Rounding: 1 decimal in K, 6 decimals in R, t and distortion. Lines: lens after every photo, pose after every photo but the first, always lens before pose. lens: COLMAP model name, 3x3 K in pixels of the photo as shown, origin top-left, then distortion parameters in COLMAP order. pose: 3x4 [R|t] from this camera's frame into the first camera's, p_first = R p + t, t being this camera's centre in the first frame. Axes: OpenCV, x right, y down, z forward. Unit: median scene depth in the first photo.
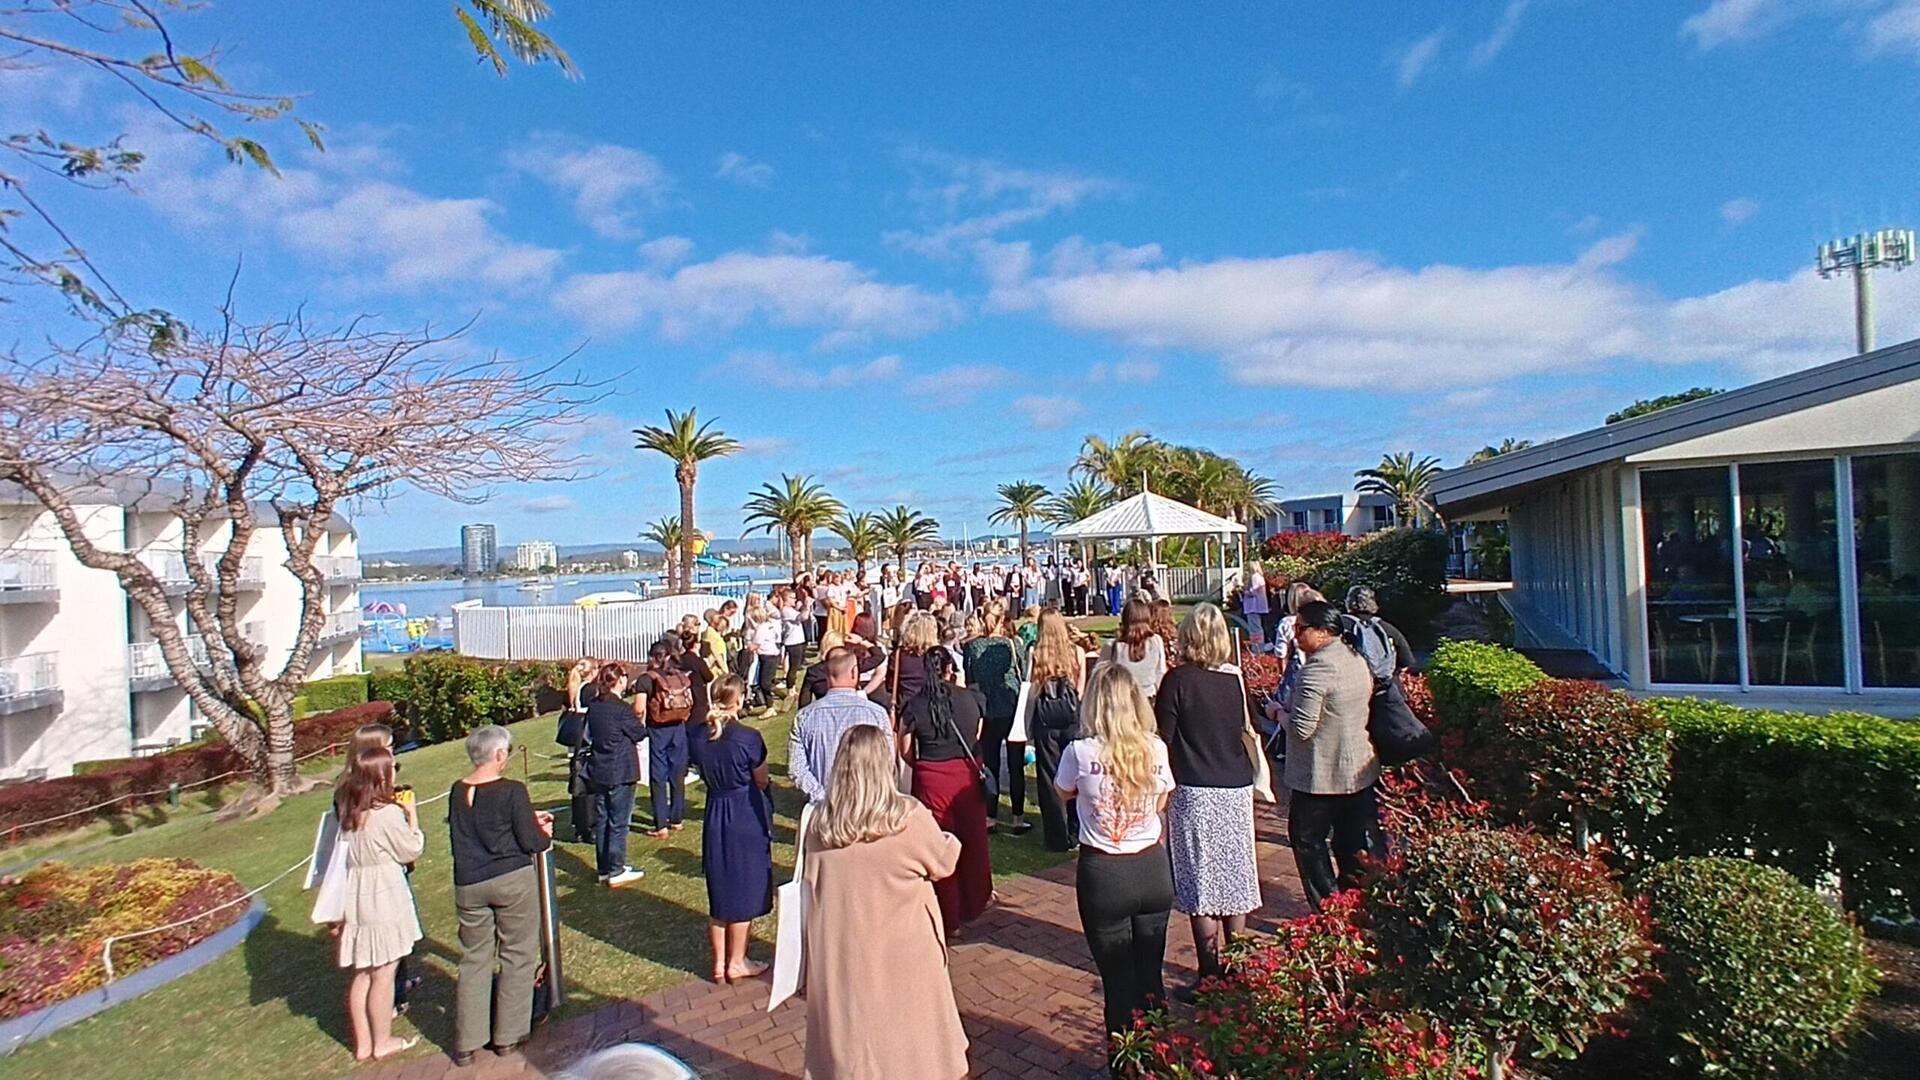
lens RADIAL K [[969.3, 0, 936.5], [0, 969.3, 555.6], [0, 0, 1]] dist [-0.003690, -0.000160]
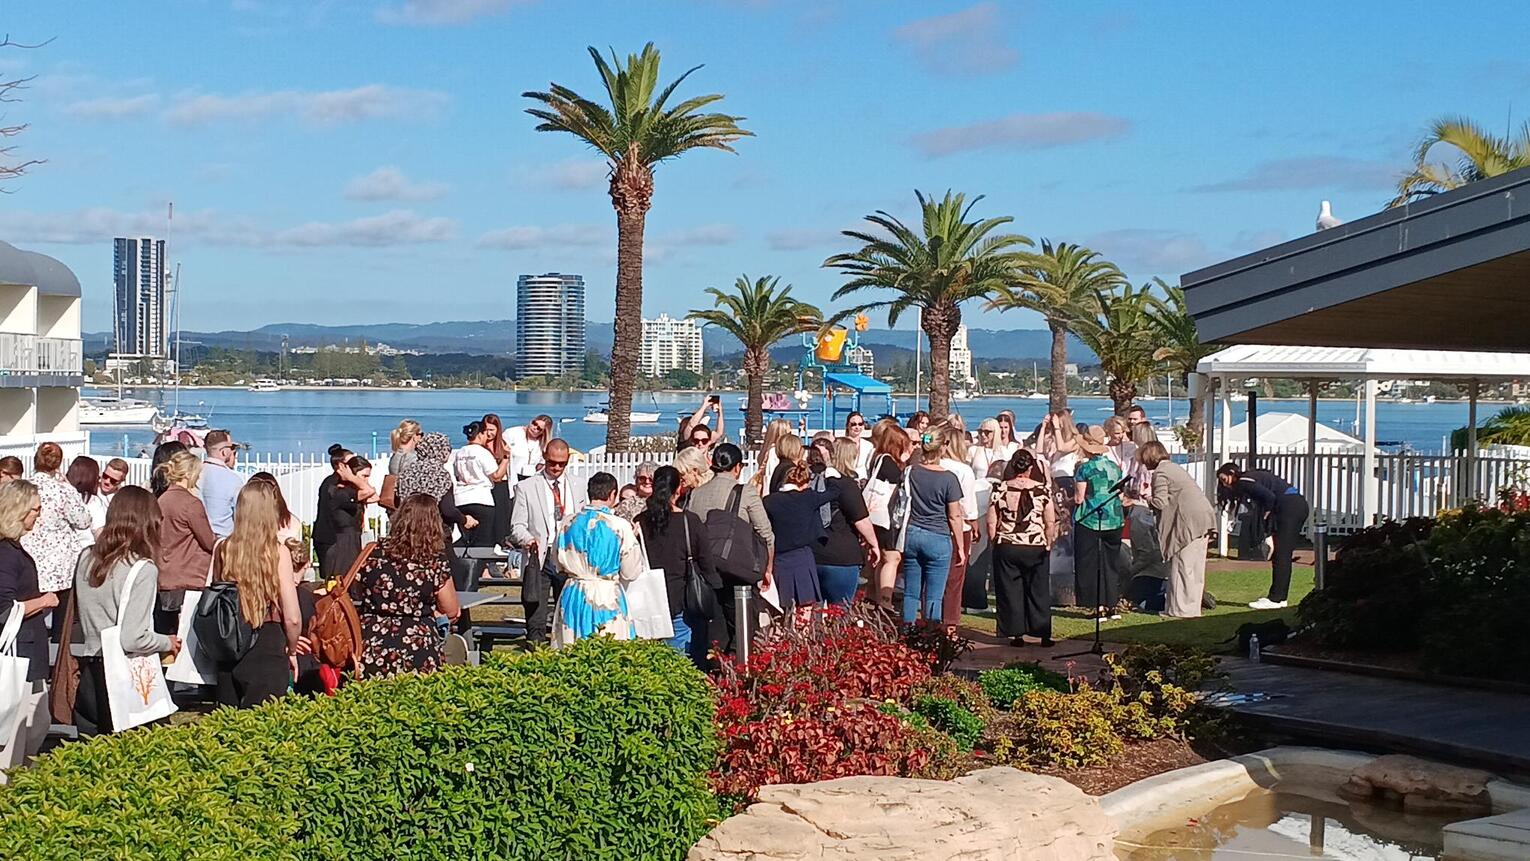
lens RADIAL K [[2331.3, 0, 754.3], [0, 2331.3, 431.1], [0, 0, 1]] dist [0.044446, 0.000000]
pose [[0.927848, 0.062818, -0.367630, 0.210338], [-0.053186, 0.997925, 0.036284, -0.012232], [0.369147, -0.014113, 0.929264, -0.015152]]
